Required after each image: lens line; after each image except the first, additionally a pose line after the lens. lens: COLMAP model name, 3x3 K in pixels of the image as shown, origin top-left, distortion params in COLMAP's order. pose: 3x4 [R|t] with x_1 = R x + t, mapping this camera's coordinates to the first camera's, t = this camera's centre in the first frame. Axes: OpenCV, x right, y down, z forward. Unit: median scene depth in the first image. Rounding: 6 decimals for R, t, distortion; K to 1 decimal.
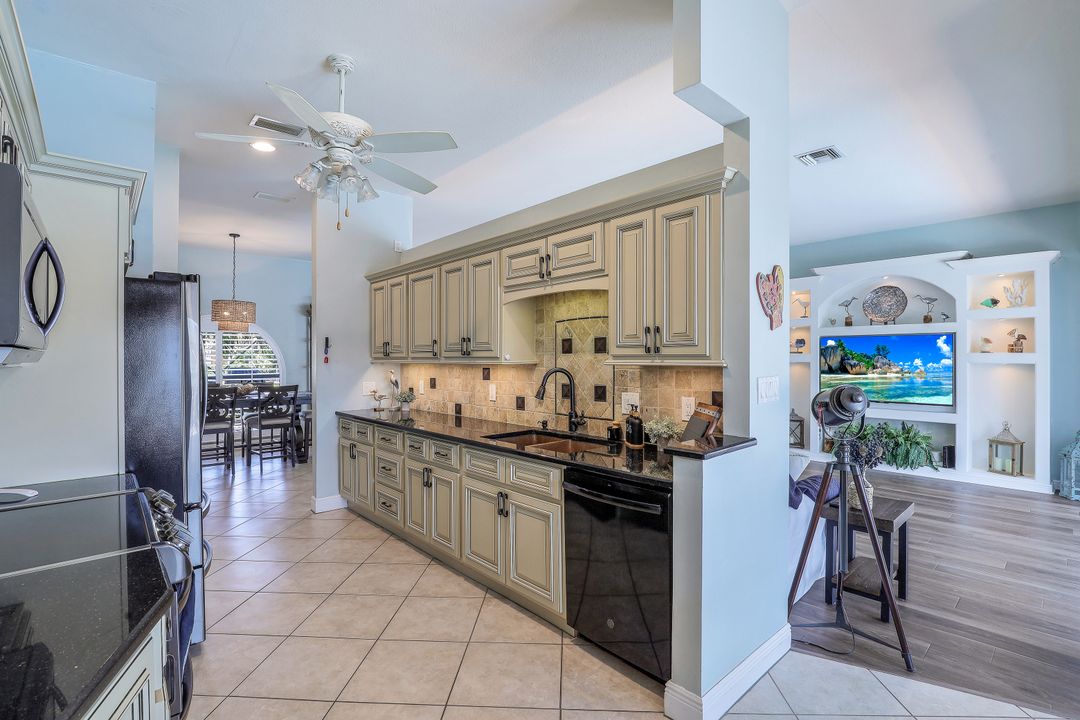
lens RADIAL K [[503.4, 0, 544.2], [0, 503.4, 361.7], [0, 0, 1]] dist [-0.024730, 0.000245]
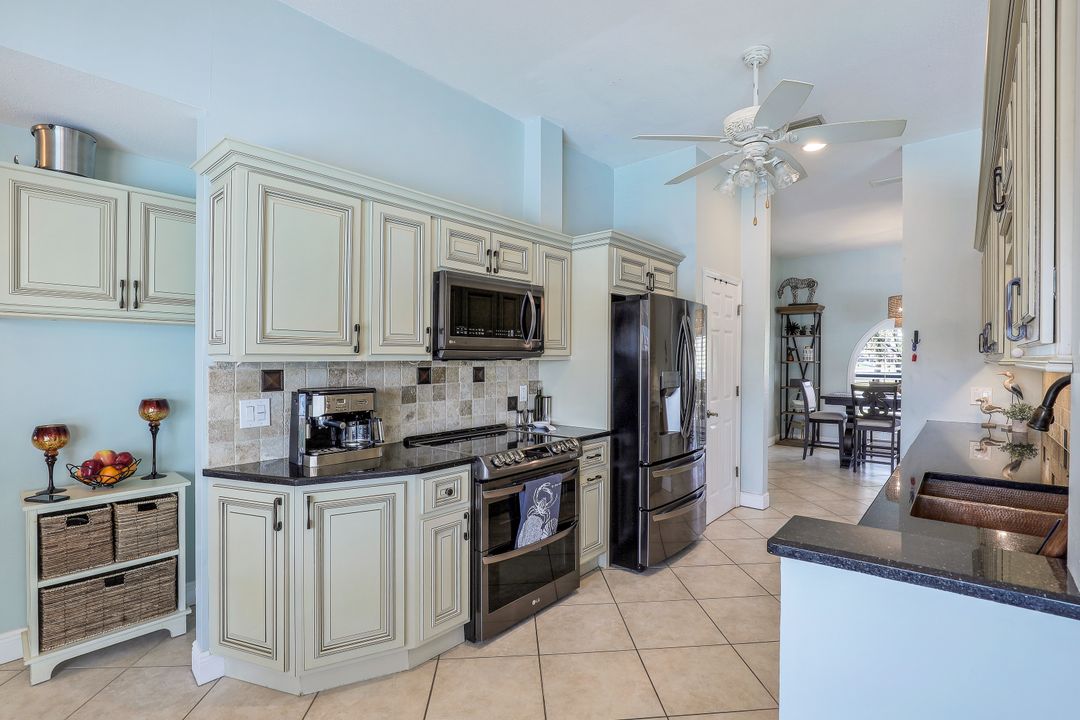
lens RADIAL K [[503.4, 0, 544.2], [0, 503.4, 361.7], [0, 0, 1]] dist [-0.024730, 0.000245]
pose [[0.124152, 0.010637, -0.992206, 0.390508], [-0.007379, 0.999925, 0.009796, -0.000644], [0.992236, 0.006105, 0.124221, 0.347948]]
